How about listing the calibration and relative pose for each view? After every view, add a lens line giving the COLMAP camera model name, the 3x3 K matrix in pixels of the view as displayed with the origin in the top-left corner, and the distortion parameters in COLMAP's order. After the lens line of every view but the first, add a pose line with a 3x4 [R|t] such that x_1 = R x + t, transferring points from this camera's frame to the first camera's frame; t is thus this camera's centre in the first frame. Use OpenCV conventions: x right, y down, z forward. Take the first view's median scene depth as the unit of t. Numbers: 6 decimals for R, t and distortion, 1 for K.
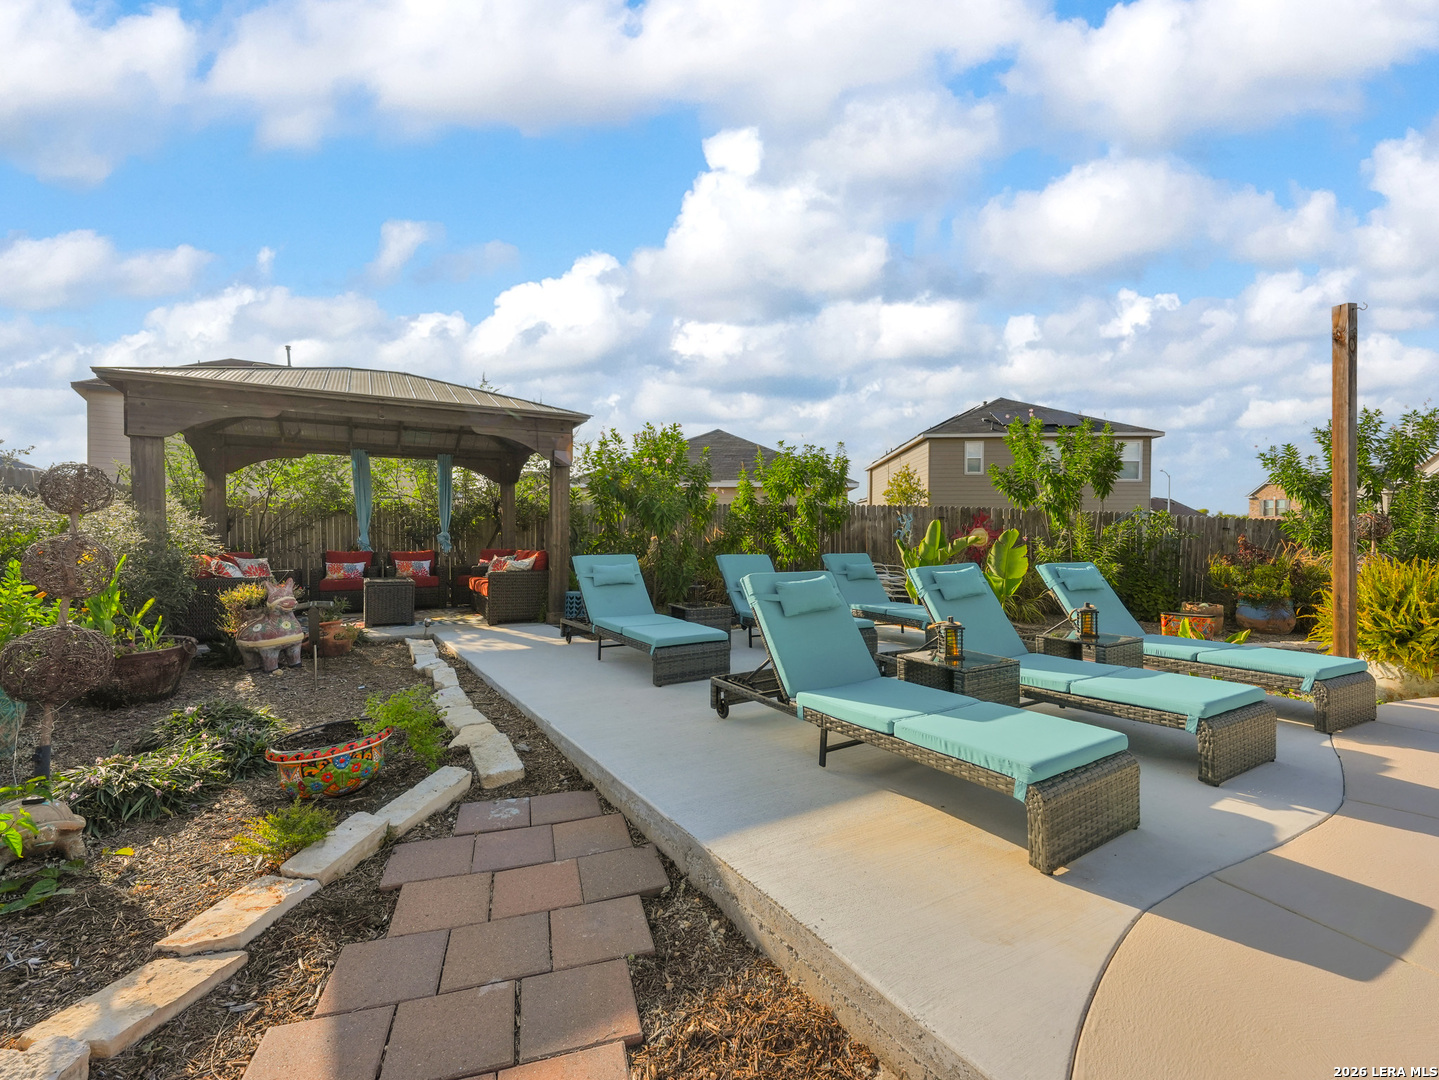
lens RADIAL K [[624.9, 0, 727.6], [0, 624.9, 536.9], [0, 0, 1]] dist [0.000122, 0.000014]
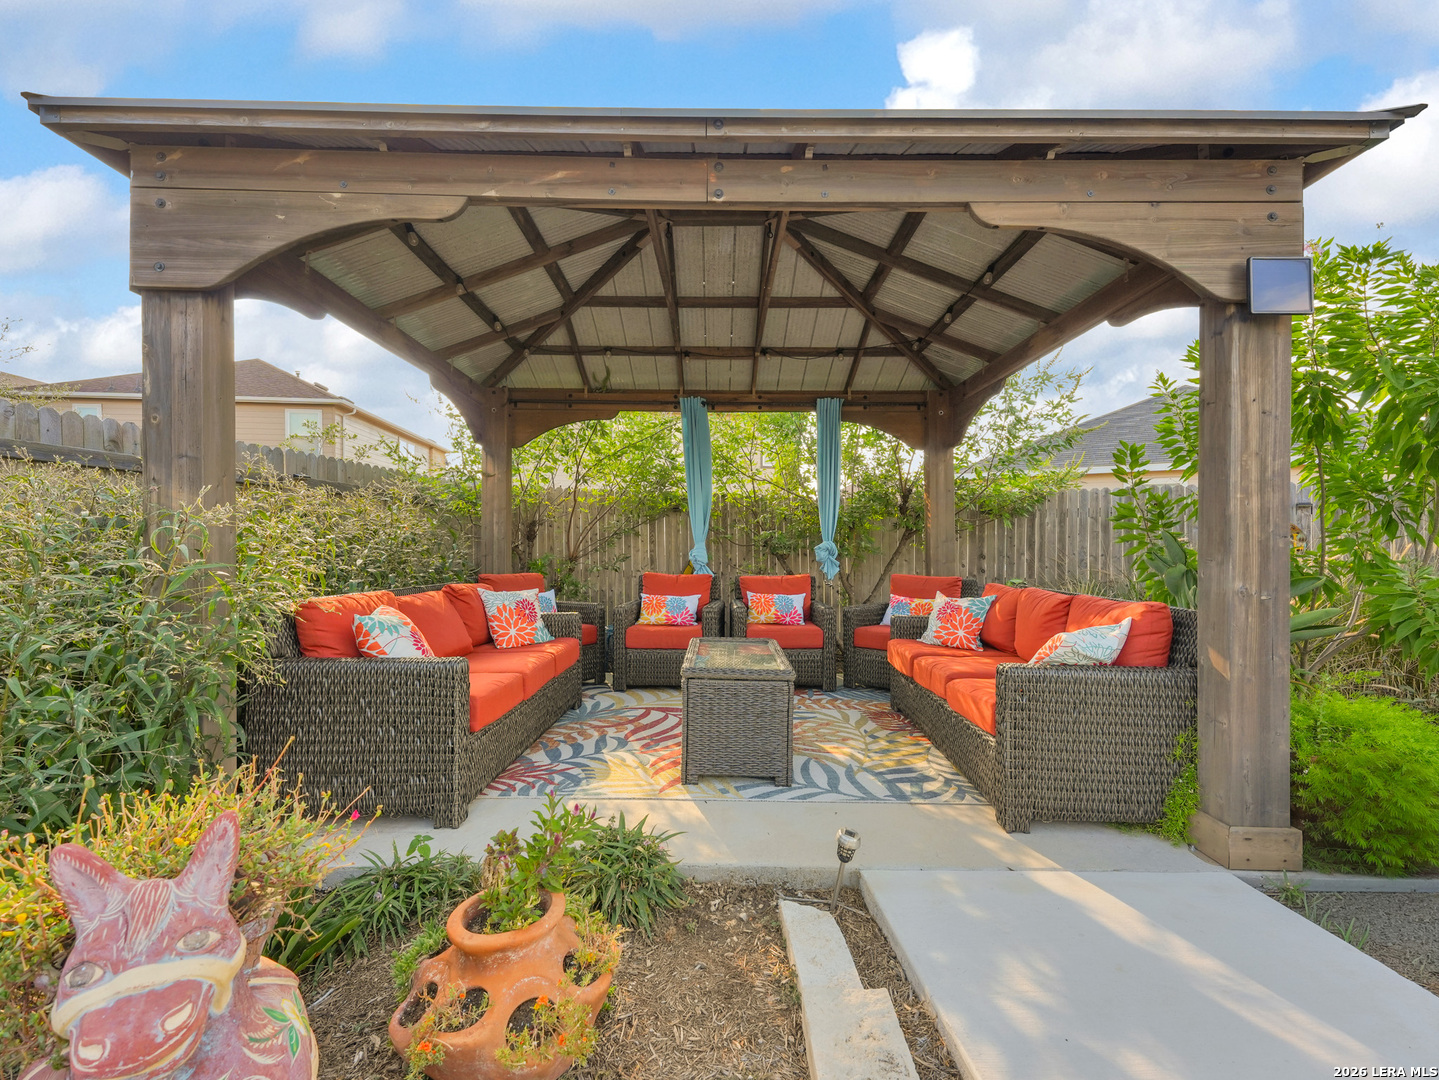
lens RADIAL K [[624.9, 0, 716.1], [0, 624.9, 542.6], [0, 0, 1]] dist [0.000122, 0.000014]
pose [[0.860221, 0.006907, -0.509875, -0.270303], [-0.007865, 0.999969, 0.000277, -0.006571], [0.509861, 0.003772, 0.860248, 0.503761]]
